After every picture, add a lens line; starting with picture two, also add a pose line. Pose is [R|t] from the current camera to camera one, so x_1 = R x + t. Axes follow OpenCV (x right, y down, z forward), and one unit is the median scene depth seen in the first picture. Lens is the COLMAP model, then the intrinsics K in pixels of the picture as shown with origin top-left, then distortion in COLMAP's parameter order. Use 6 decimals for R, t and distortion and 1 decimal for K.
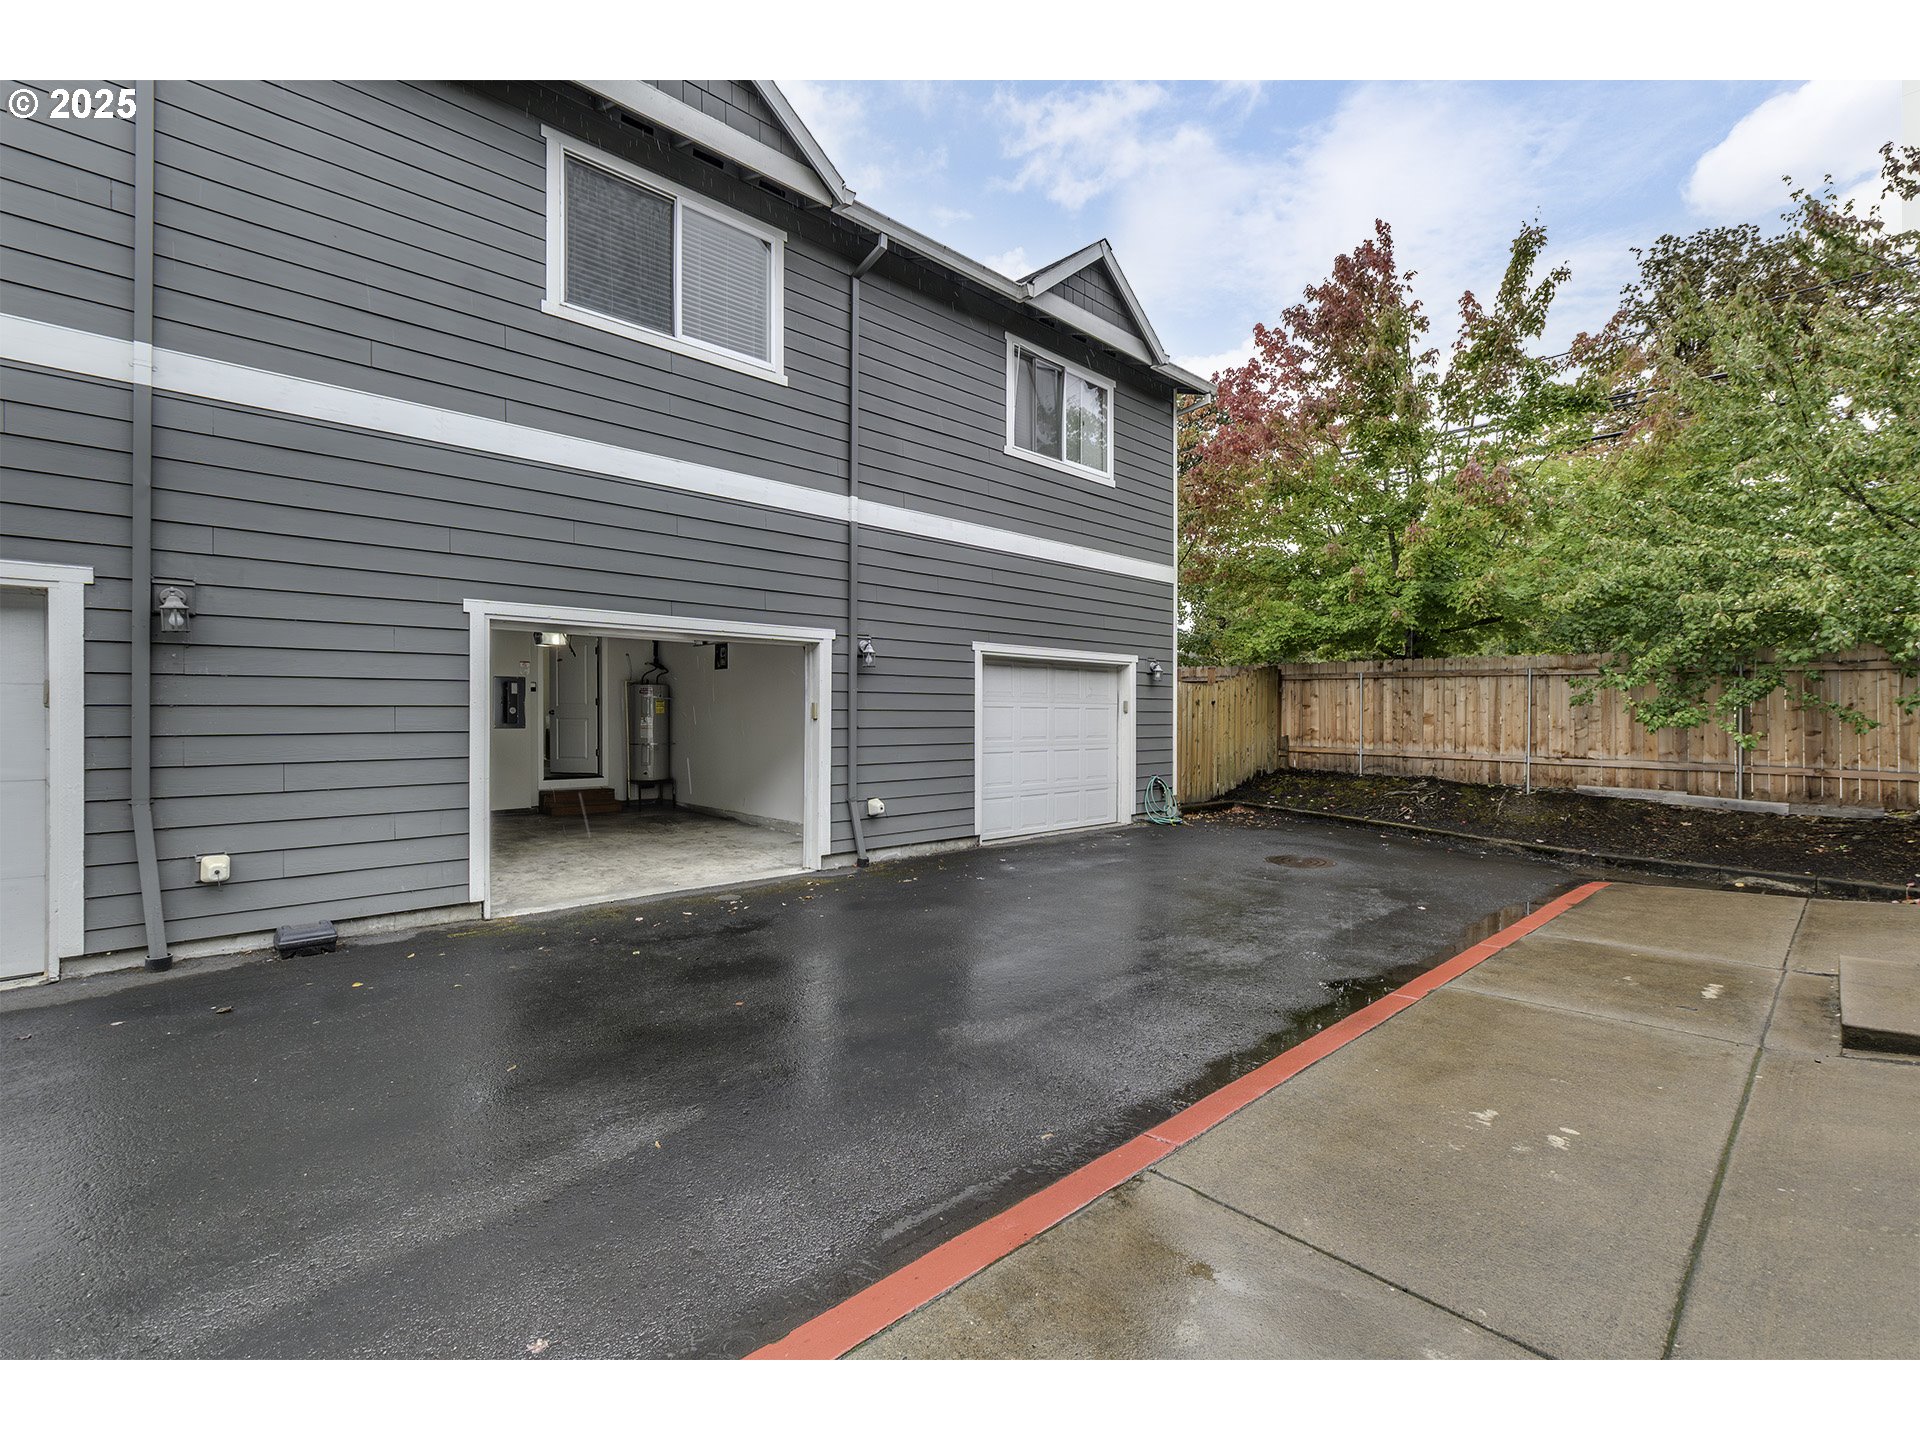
lens RADIAL K [[838.4, 0, 950.7], [0, 838.4, 714.6], [0, 0, 1]] dist [-0.002852, -0.000101]
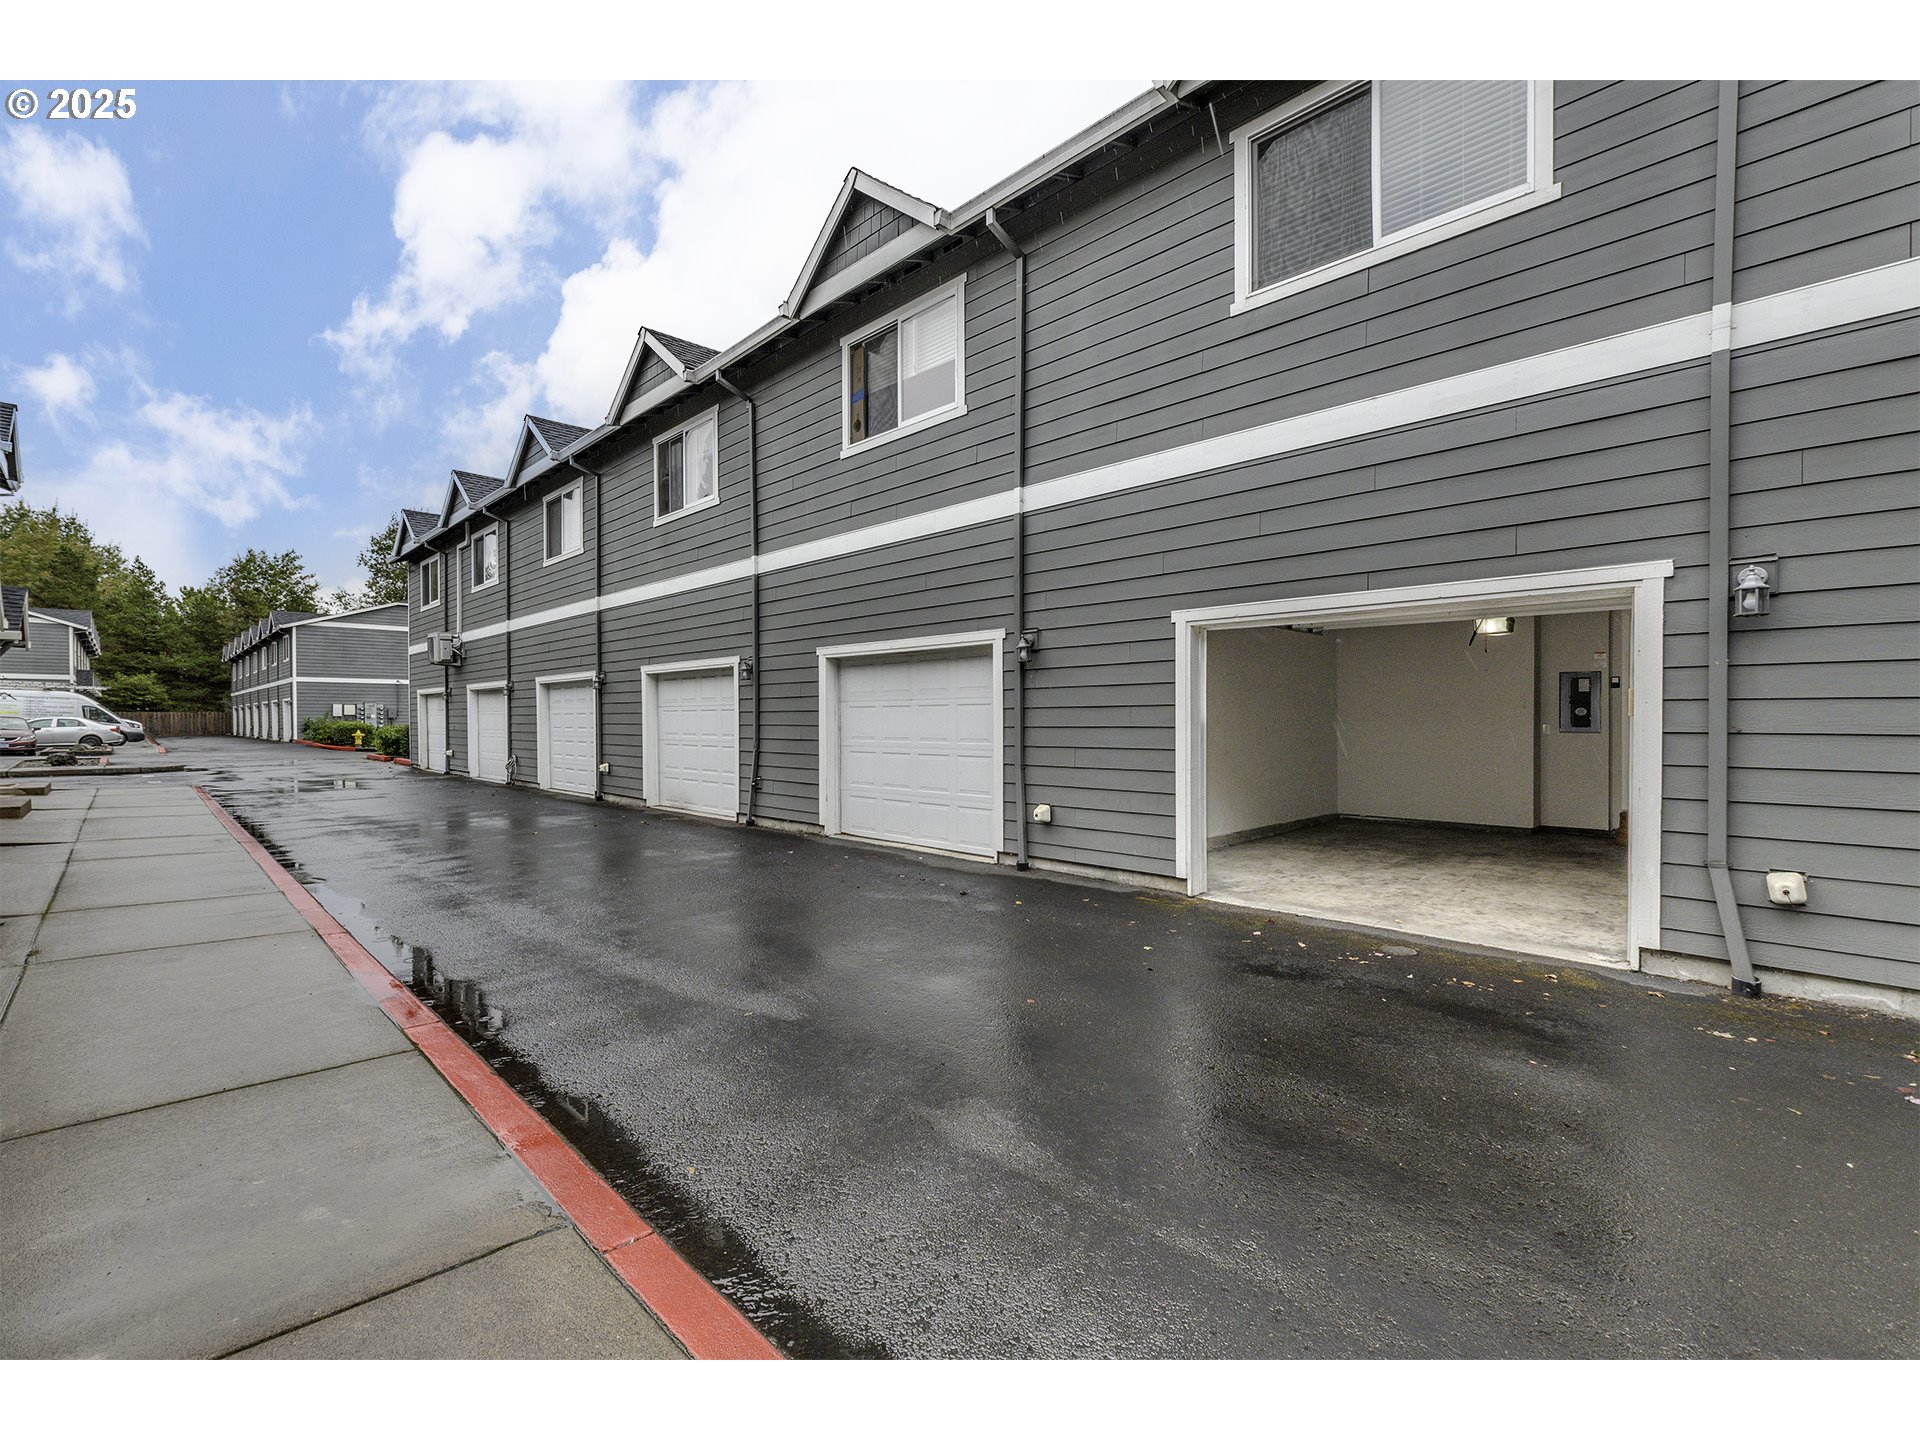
lens RADIAL K [[1066.0, 0, 960.0], [0, 1066.0, 720.0], [0, 0, 1]] dist [-0.001709, -0.000449]
pose [[-0.080896, 0.005502, -0.996707, 0.894350], [0.007264, 0.999961, 0.004931, 0.001106], [0.996696, -0.006841, -0.080932, 0.826256]]
